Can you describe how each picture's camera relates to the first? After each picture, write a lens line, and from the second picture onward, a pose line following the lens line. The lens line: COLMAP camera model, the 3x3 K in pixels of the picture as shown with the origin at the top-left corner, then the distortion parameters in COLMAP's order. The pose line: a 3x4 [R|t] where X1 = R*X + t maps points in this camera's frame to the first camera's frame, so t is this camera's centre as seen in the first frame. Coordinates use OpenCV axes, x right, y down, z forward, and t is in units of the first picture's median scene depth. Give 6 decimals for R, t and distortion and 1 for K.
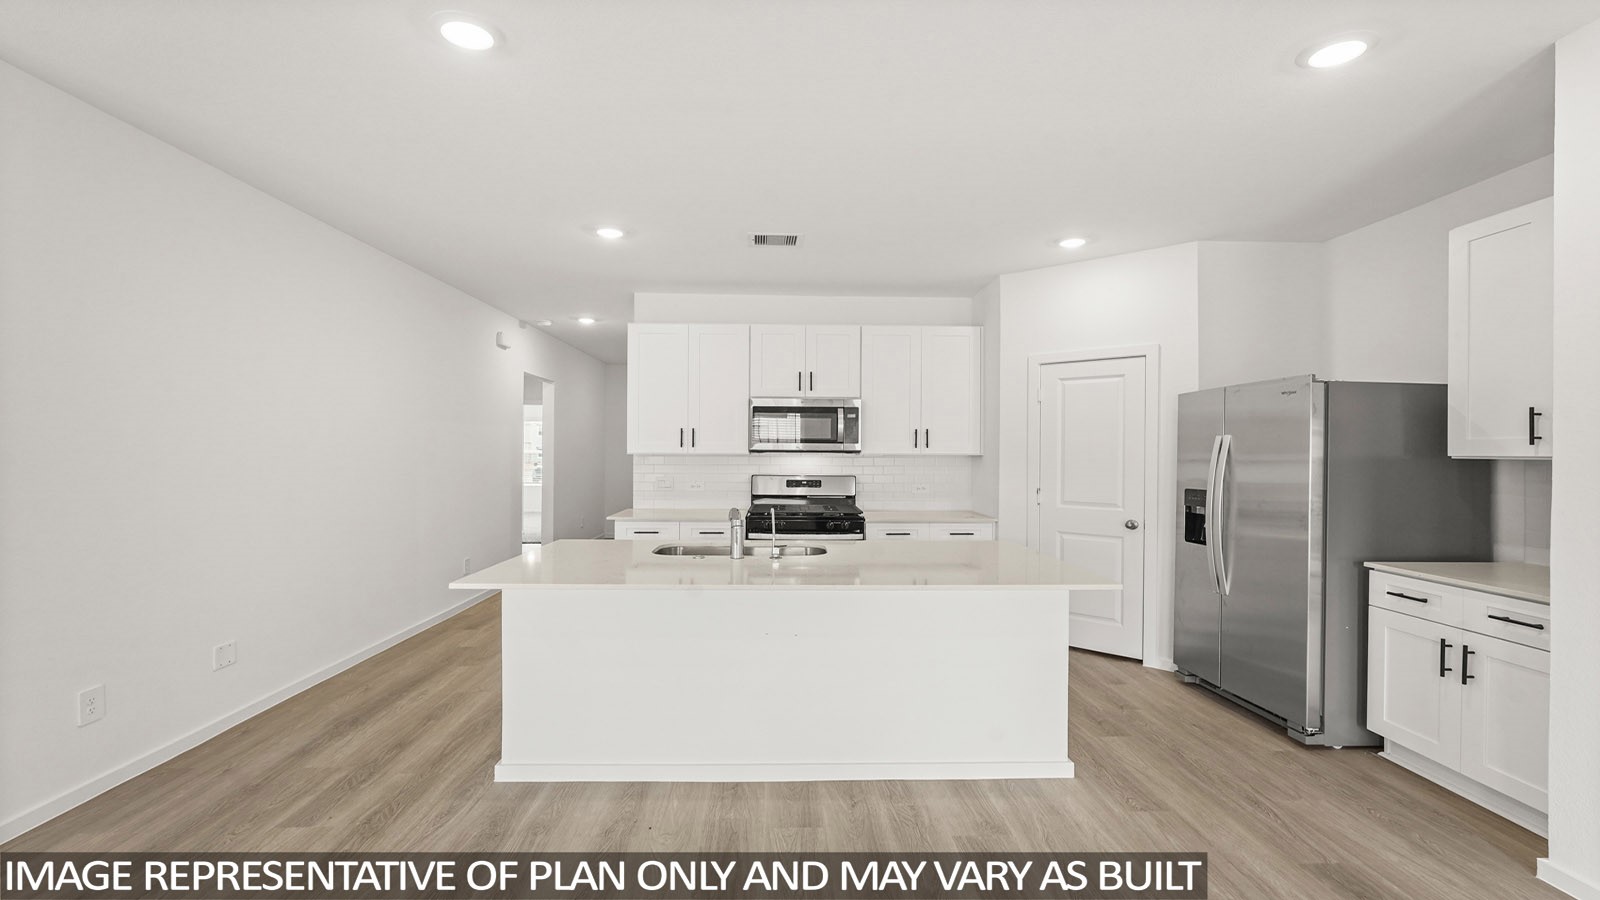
lens RADIAL K [[721.7, 0, 798.9], [0, 721.7, 440.5], [0, 0, 1]] dist [-0.013428, 0.006829]
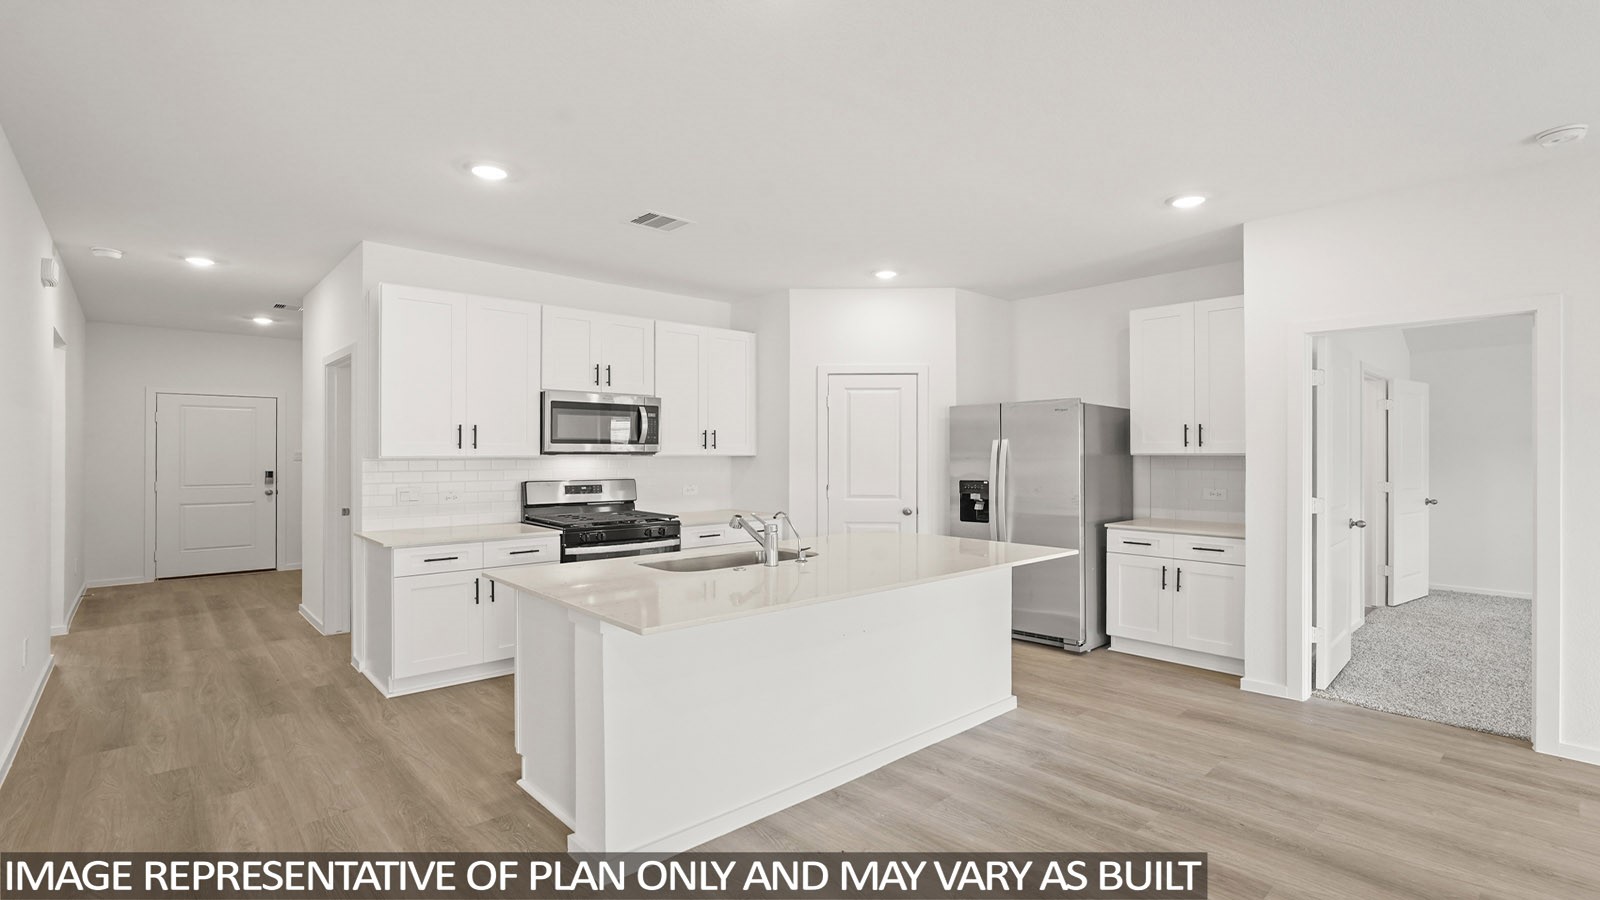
lens RADIAL K [[721.7, 0, 807.1], [0, 721.7, 450.9], [0, 0, 1]] dist [-0.013428, 0.006829]
pose [[0.757137, -0.003297, 0.653248, -0.486118], [-0.005277, 0.999924, 0.011163, 0.001305], [-0.653235, -0.011899, 0.757062, 0.186627]]
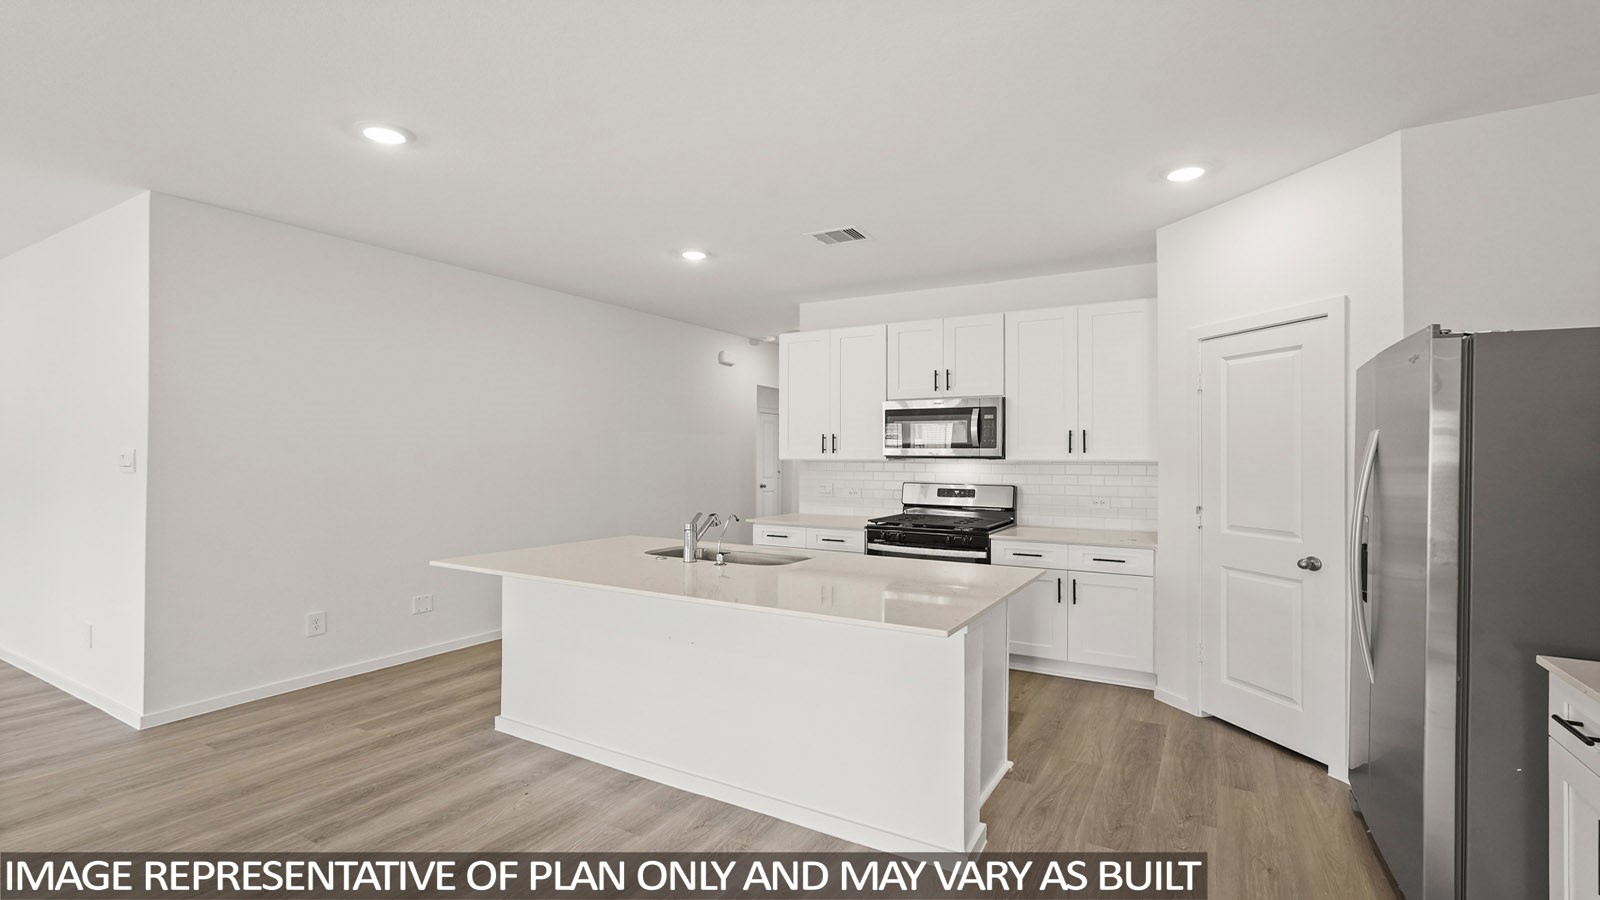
lens RADIAL K [[721.7, 0, 794.9], [0, 721.7, 444.8], [0, 0, 1]] dist [-0.013428, 0.006829]
pose [[0.842906, -0.009411, -0.537978, 0.430297], [0.007854, 0.999956, -0.005187, 0.003331], [0.538003, 0.000146, 0.842943, 0.163700]]
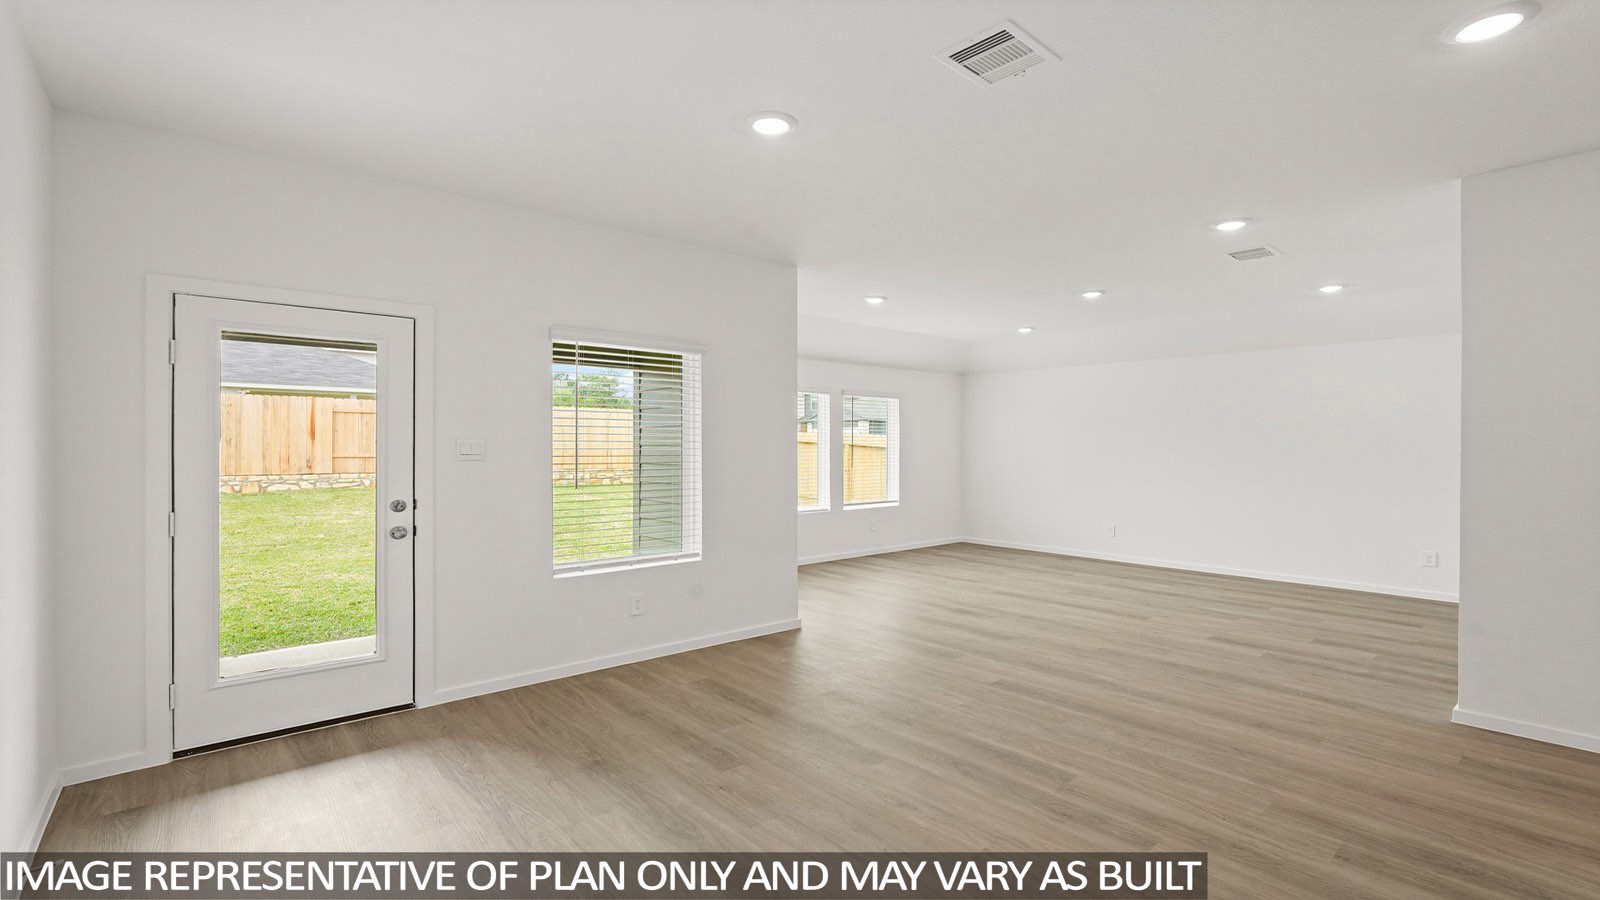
lens RADIAL K [[721.7, 0, 807.3], [0, 721.7, 446.5], [0, 0, 1]] dist [-0.013428, 0.006829]
pose [[-0.770525, -0.004346, -0.637395, 0.445523], [0.003135, 0.999939, -0.010608, 0.010773], [0.637402, -0.010172, -0.770464, 0.594978]]
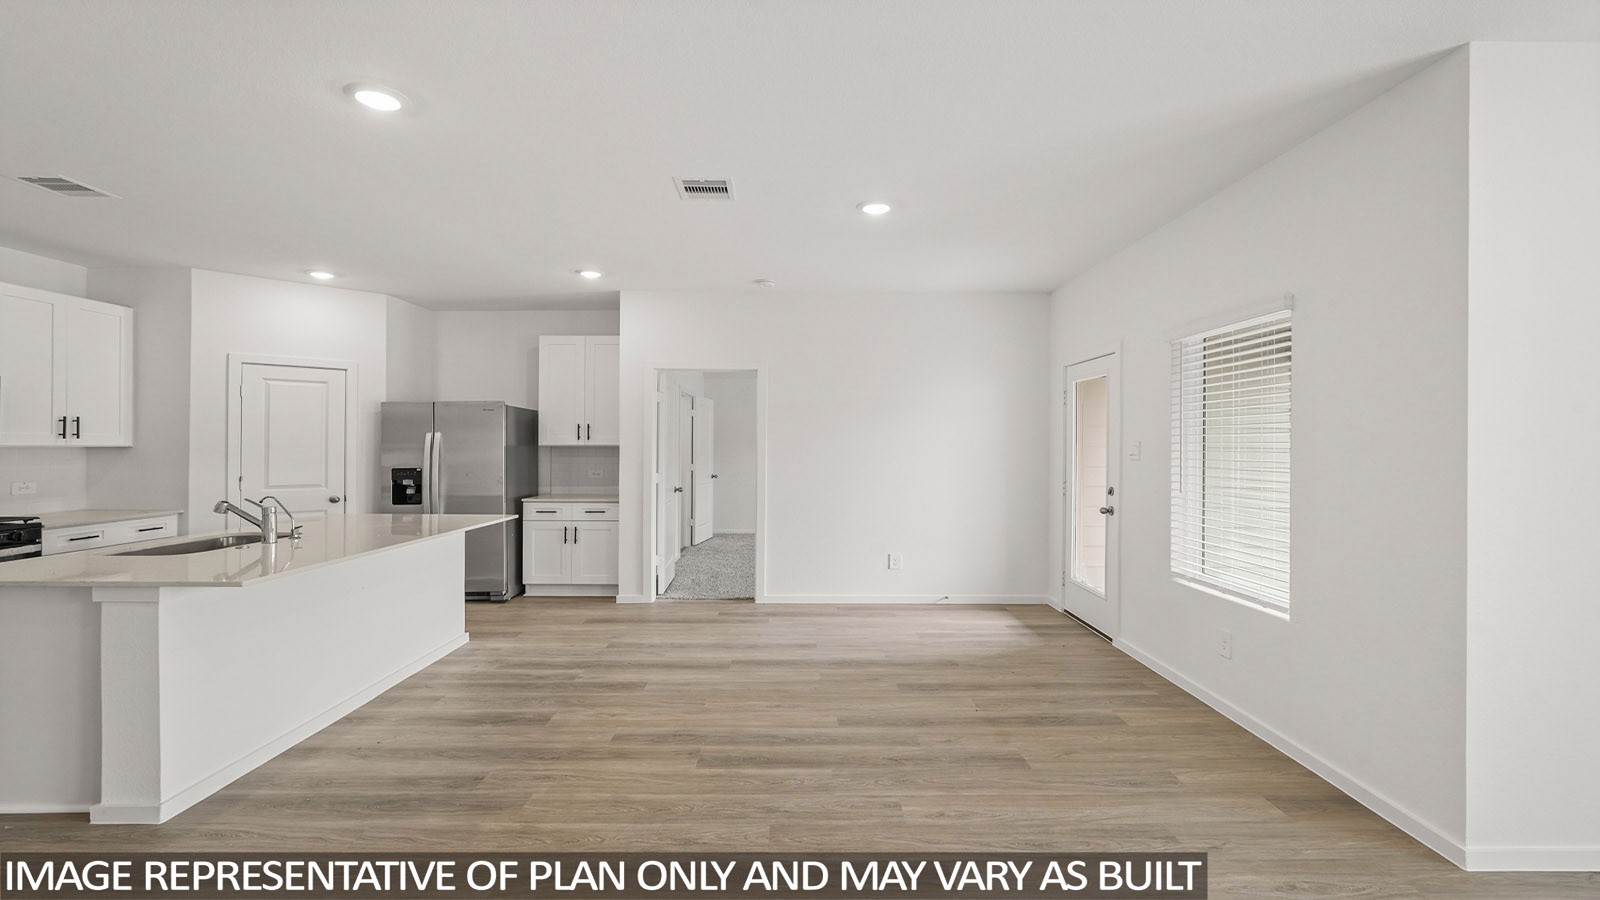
lens RADIAL K [[721.7, 0, 794.0], [0, 721.7, 441.7], [0, 0, 1]] dist [-0.013428, 0.006829]
pose [[0.033271, -0.000933, 0.999446, -0.826858], [-0.016434, 0.999864, 0.001480, -0.001777], [-0.999311, -0.016474, 0.033251, 0.137421]]
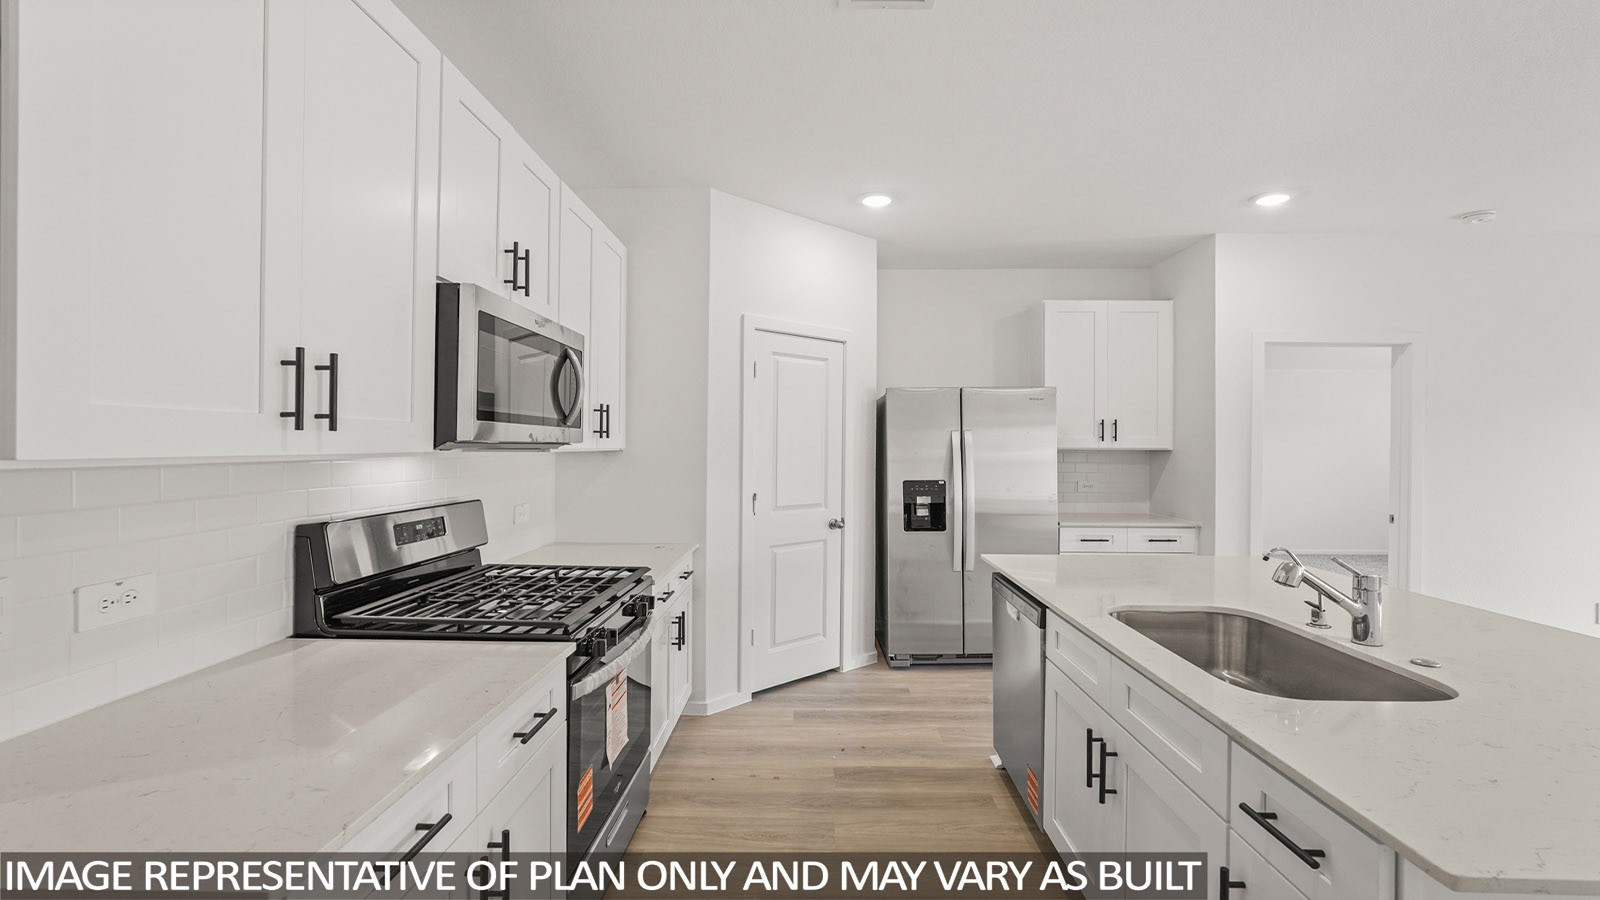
lens RADIAL K [[721.7, 0, 805.0], [0, 721.7, 451.4], [0, 0, 1]] dist [-0.013428, 0.006829]
pose [[0.048785, -0.011288, 0.998746, -0.474039], [-0.016713, 0.999787, 0.012116, 0.013864], [-0.998669, -0.017283, 0.048586, 1.027182]]
